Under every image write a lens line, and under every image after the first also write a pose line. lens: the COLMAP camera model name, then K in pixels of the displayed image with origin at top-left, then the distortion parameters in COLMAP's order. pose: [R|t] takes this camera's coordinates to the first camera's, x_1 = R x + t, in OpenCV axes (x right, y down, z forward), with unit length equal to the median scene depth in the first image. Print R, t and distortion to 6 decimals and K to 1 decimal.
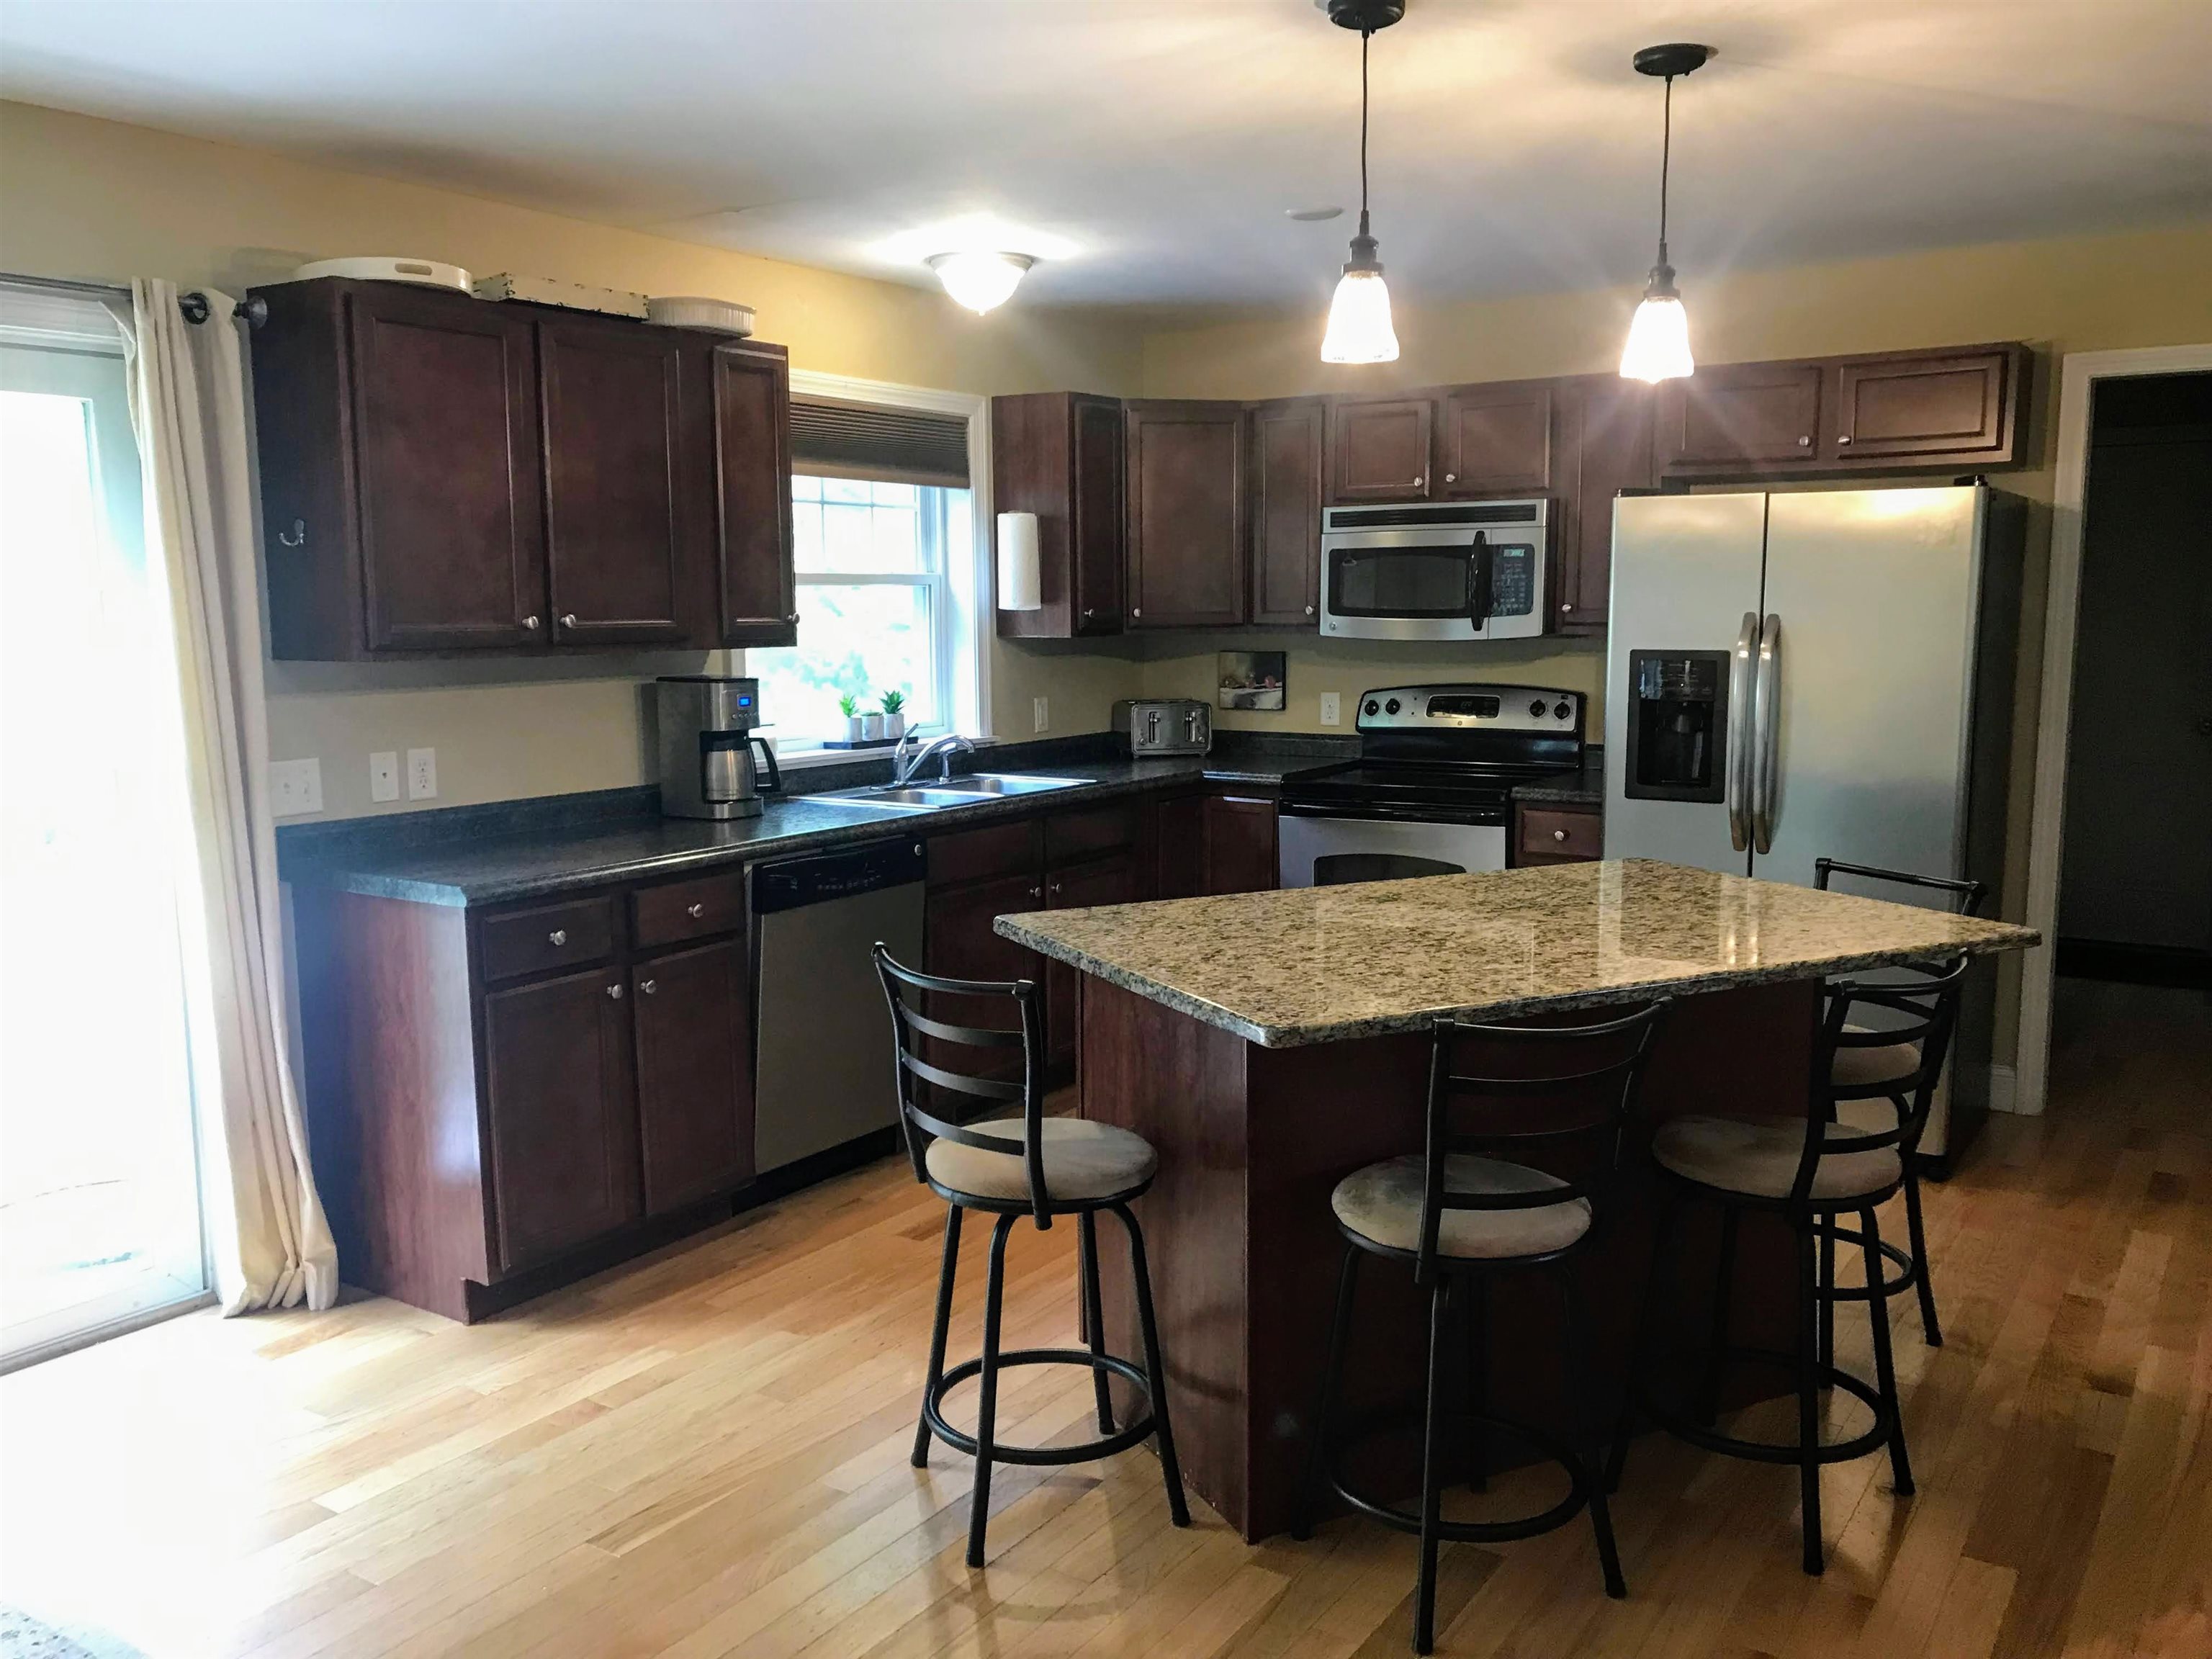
lens RADIAL K [[1829.5, 0, 1115.6], [0, 1829.5, 847.0], [0, 0, 1]] dist [0.011126, -0.003255]
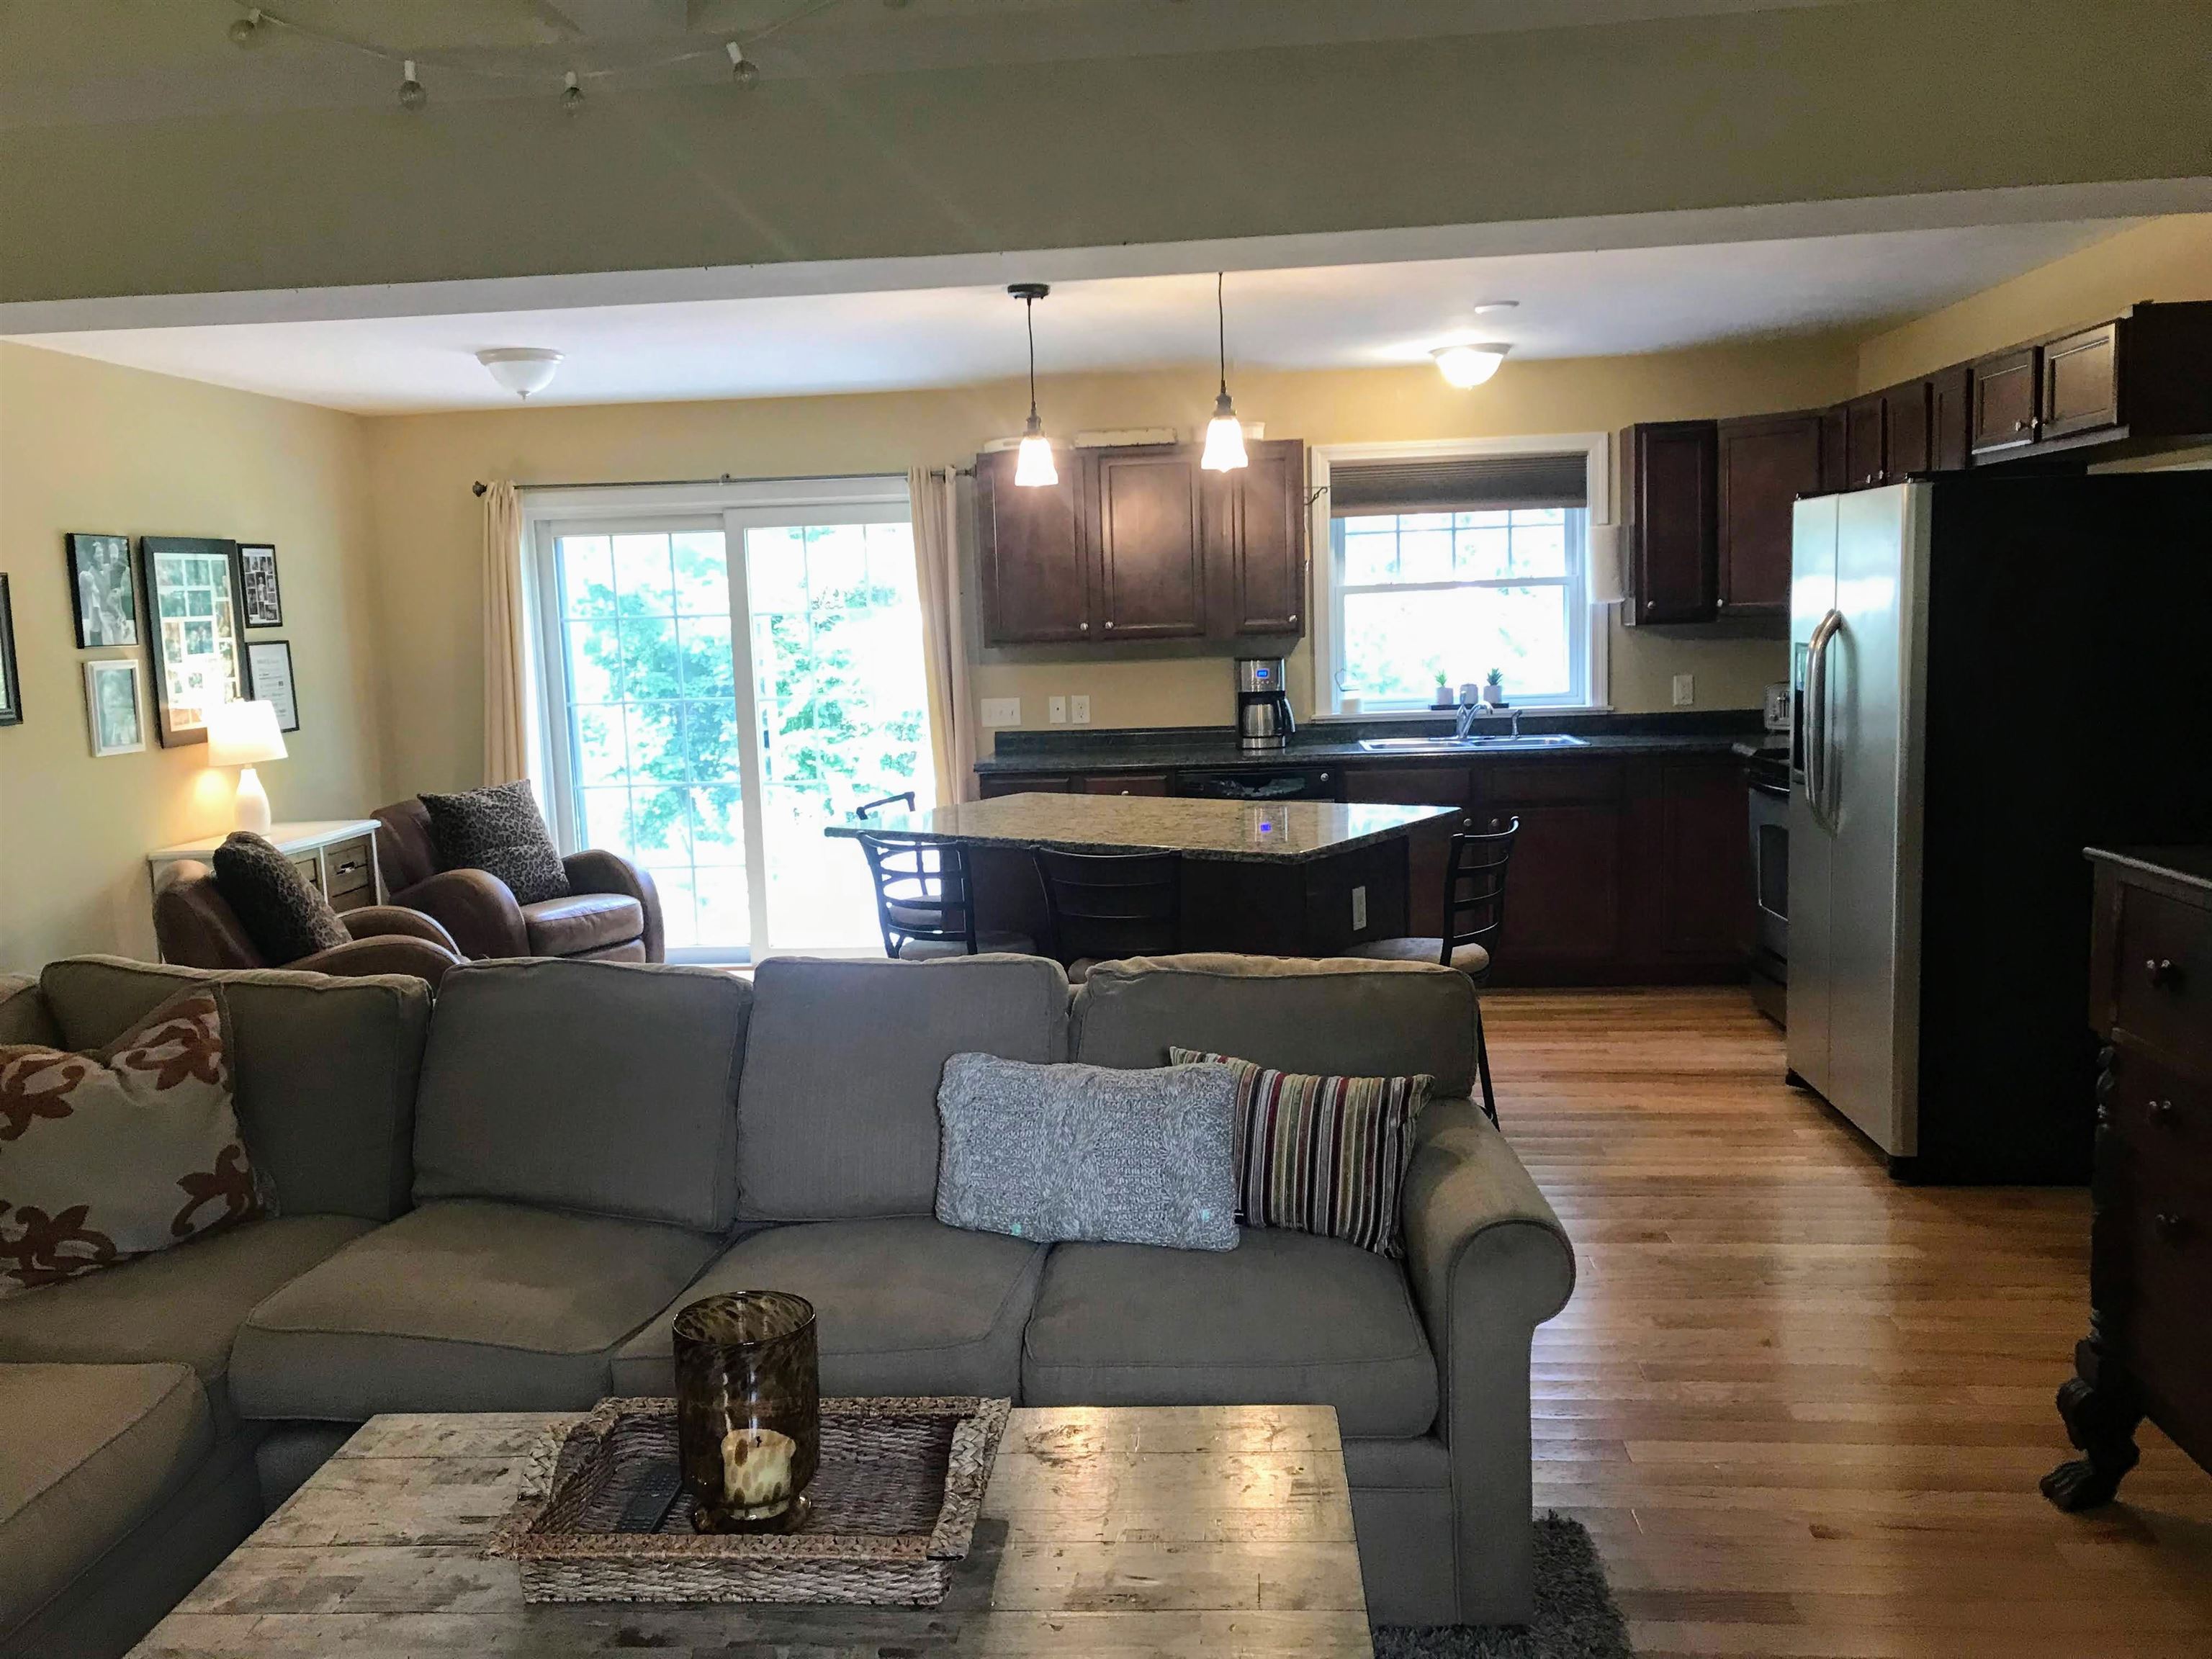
lens RADIAL K [[1829.5, 0, 1113.3], [0, 1829.5, 835.0], [0, 0, 1]] dist [0.011126, -0.003255]
pose [[0.494222, 0.097783, -0.863819, 1.238683], [-0.086043, 0.994277, 0.063322, -0.035485], [0.865067, 0.043031, 0.499807, 0.147777]]
